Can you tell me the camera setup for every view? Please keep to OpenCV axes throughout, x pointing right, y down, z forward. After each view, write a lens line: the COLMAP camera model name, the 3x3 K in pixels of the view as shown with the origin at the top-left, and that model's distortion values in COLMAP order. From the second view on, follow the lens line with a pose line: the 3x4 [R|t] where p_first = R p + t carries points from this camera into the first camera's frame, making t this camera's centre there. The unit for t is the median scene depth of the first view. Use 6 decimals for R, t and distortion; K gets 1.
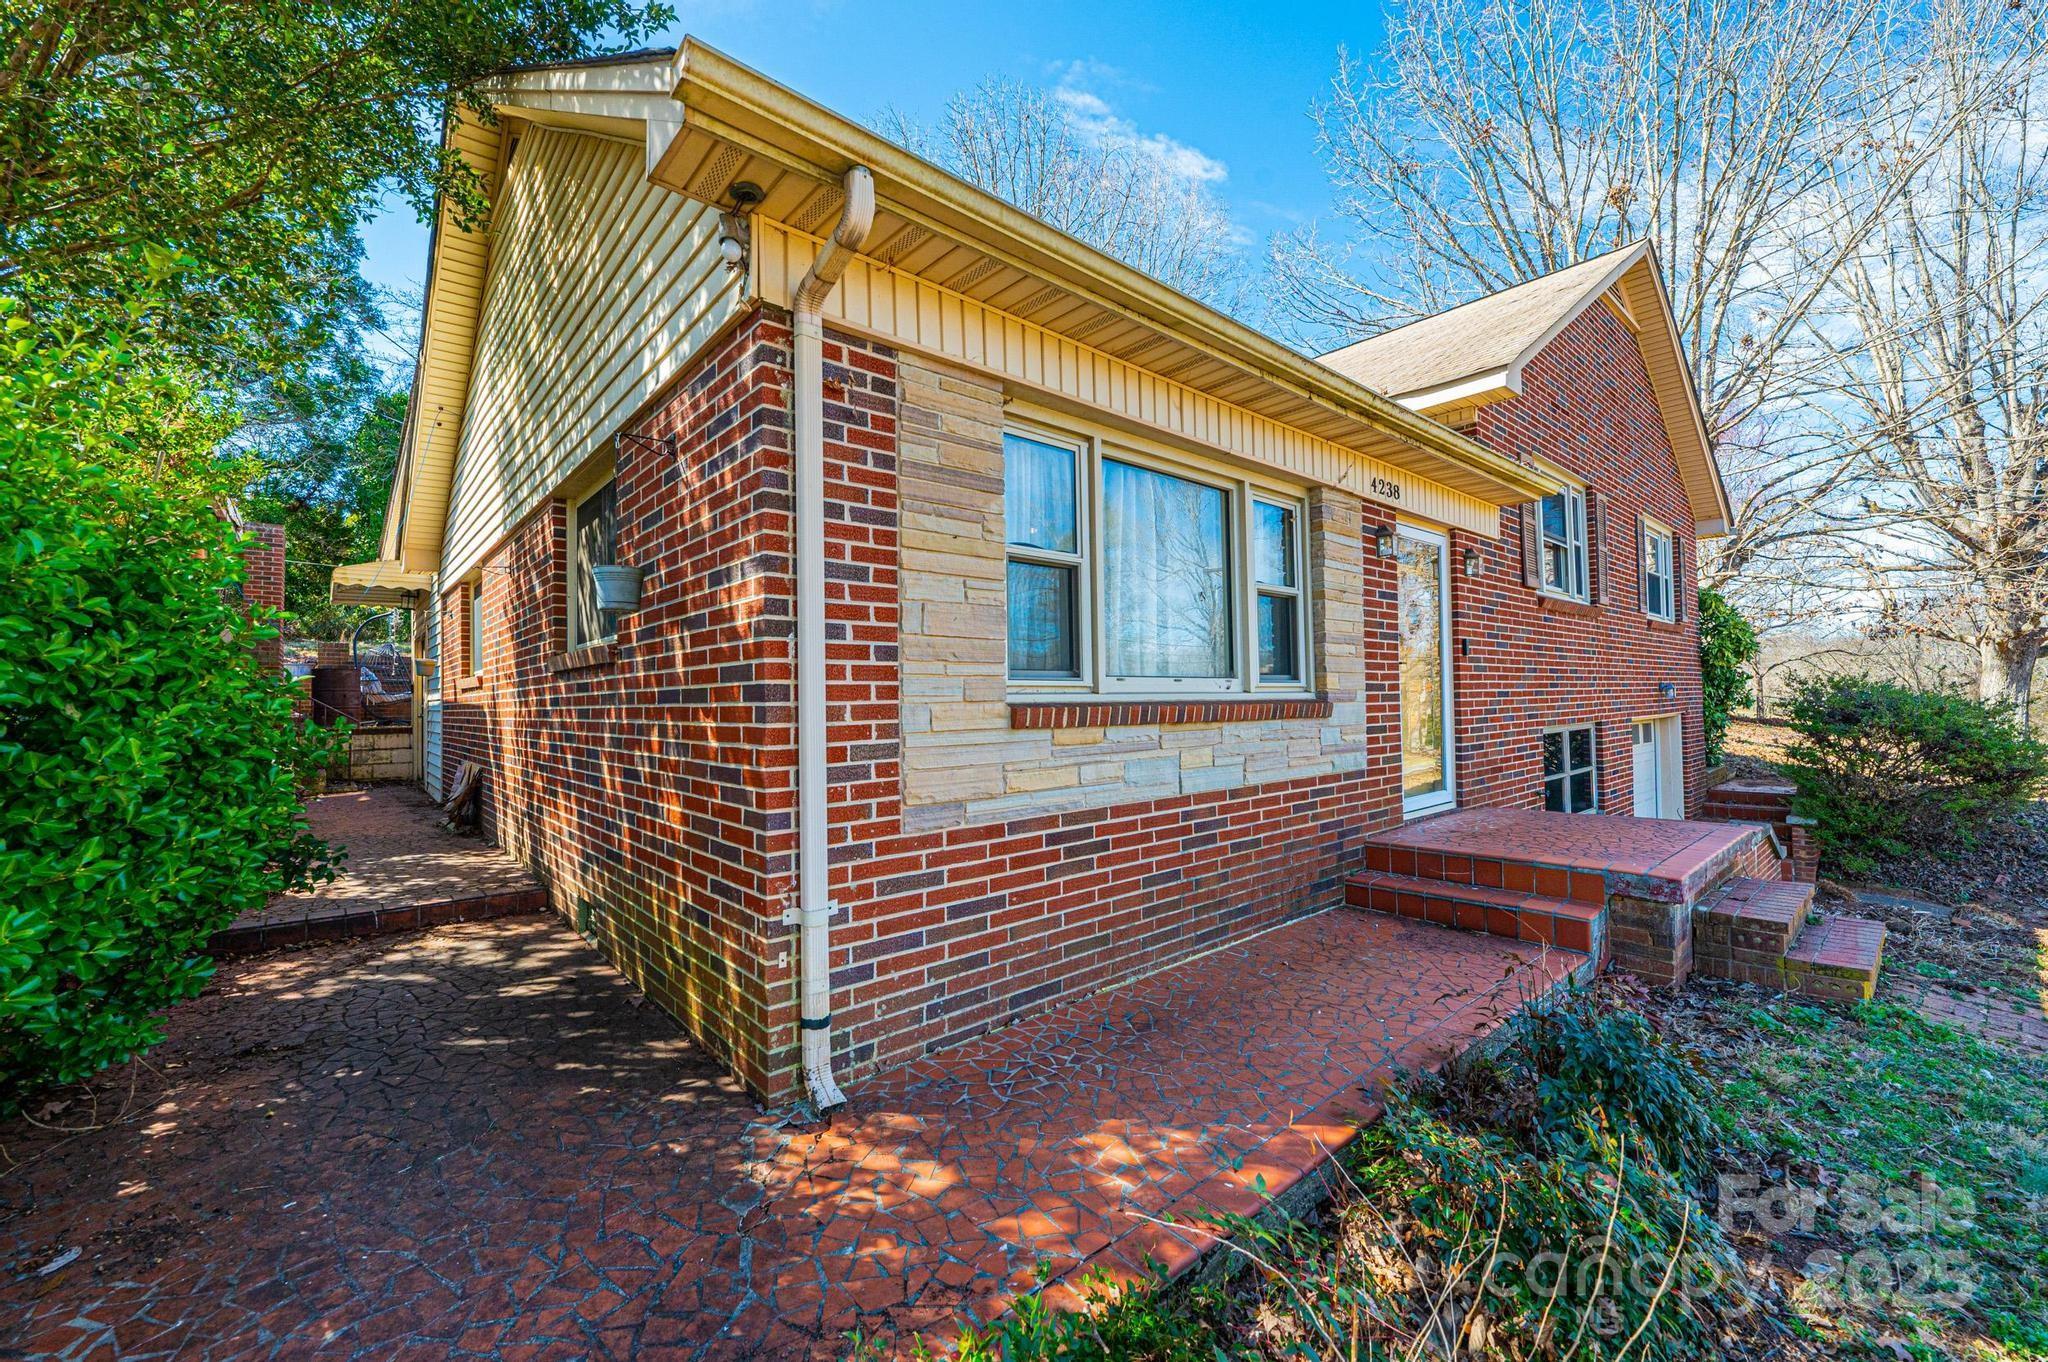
lens RADIAL K [[817.2, 0, 1024.0], [0, 817.2, 681.0], [0, 0, 1]] dist [0.000817, 0.000023]
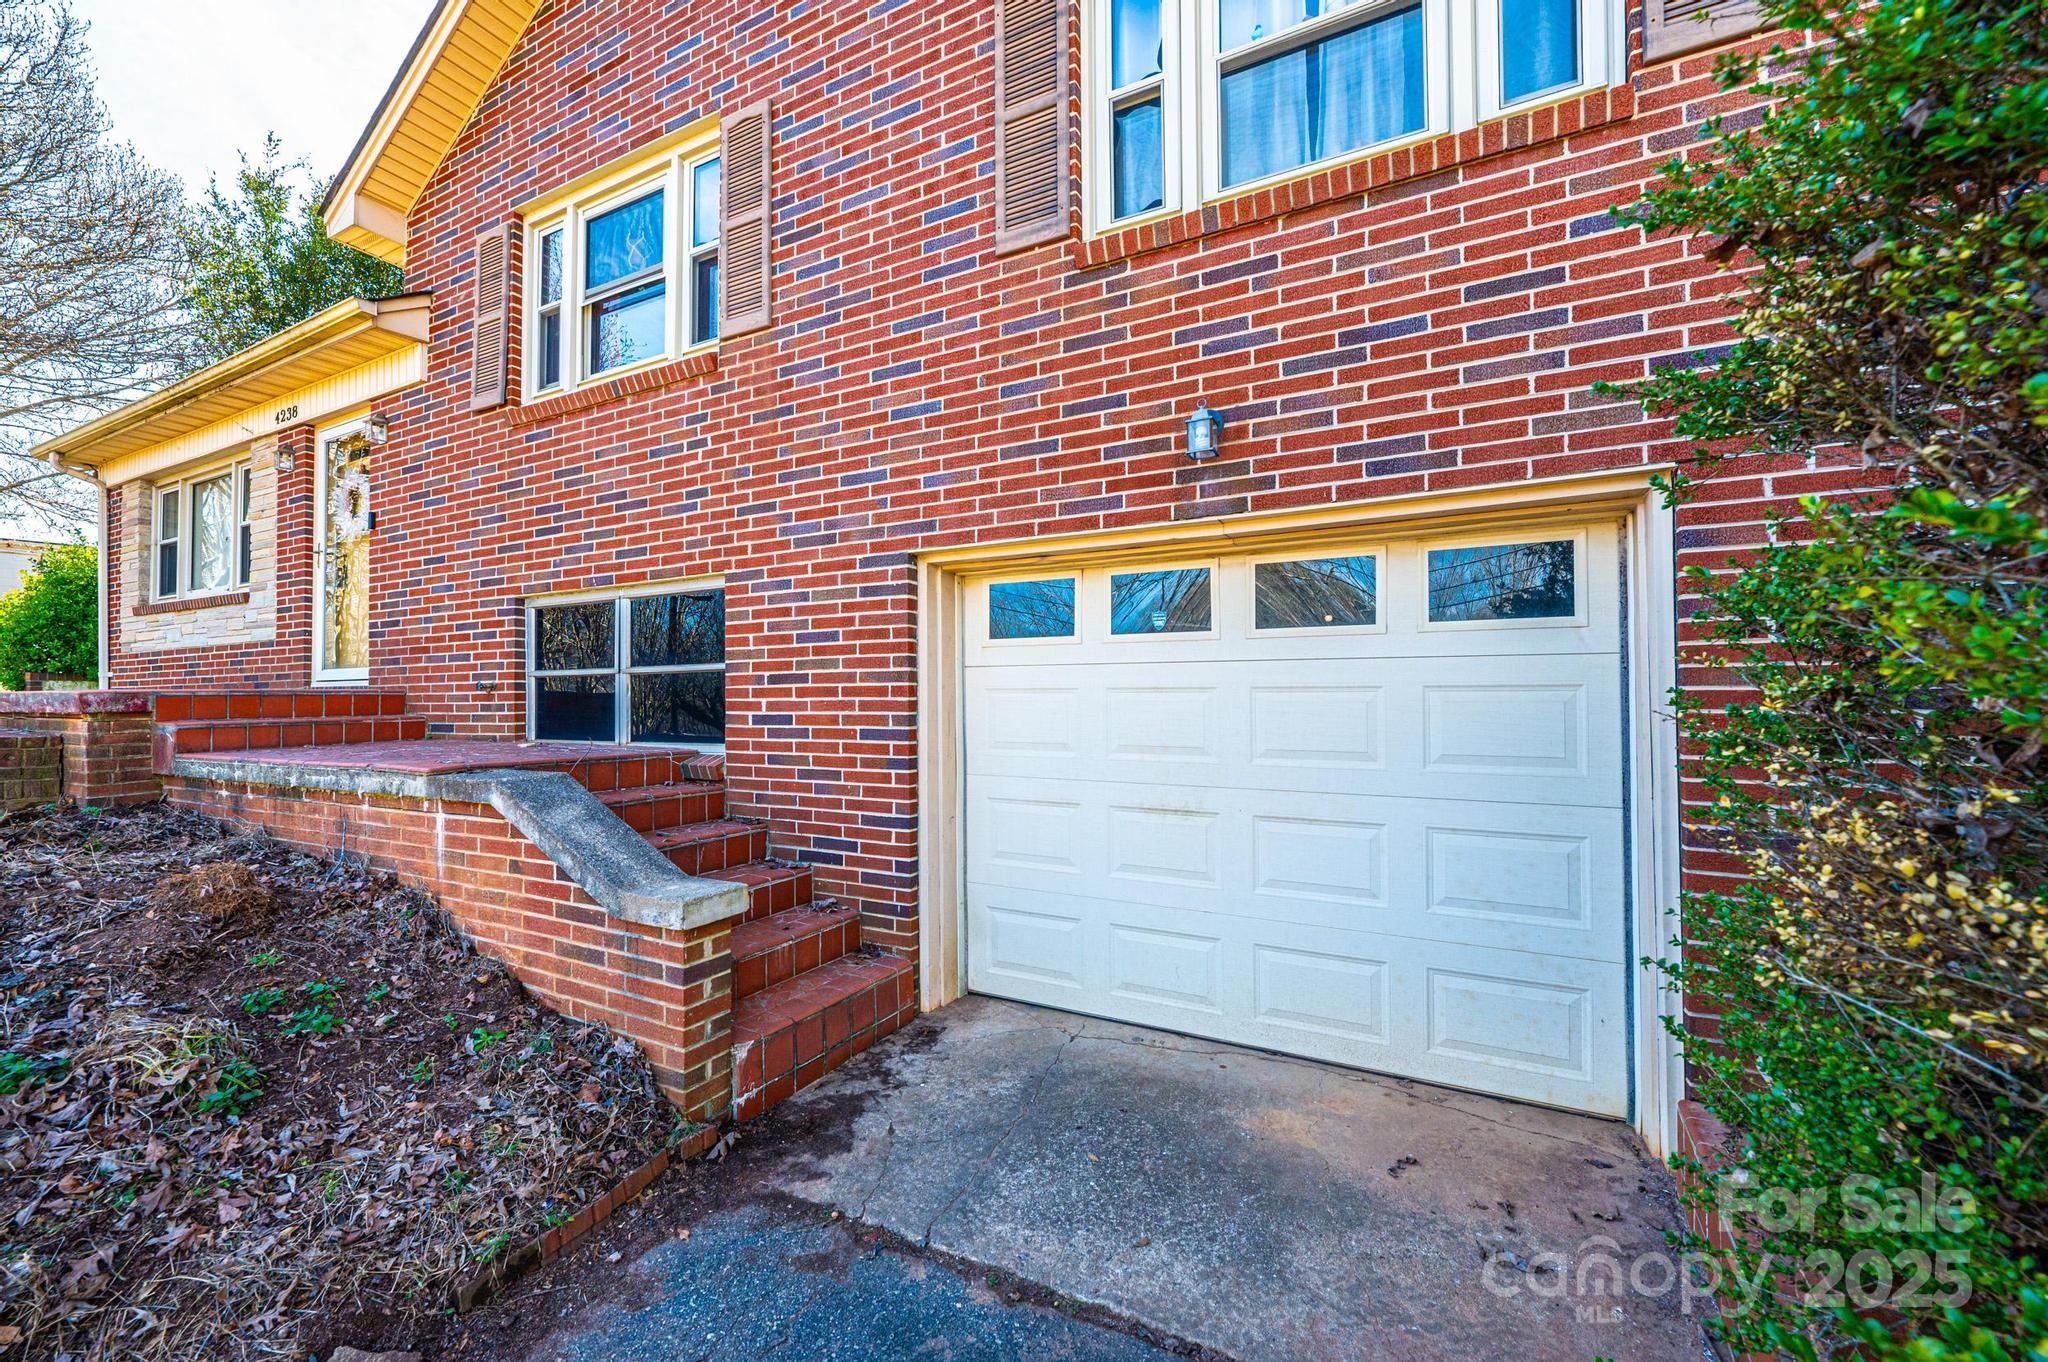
lens RADIAL K [[817.2, 0, 1024.0], [0, 817.2, 681.0], [0, 0, 1]] dist [0.000817, 0.000023]
pose [[0.358554, -0.001177, -0.933508, 2.068186], [0.025836, 0.999629, 0.008663, 0.192190], [0.933151, -0.027224, 0.358452, 1.644507]]
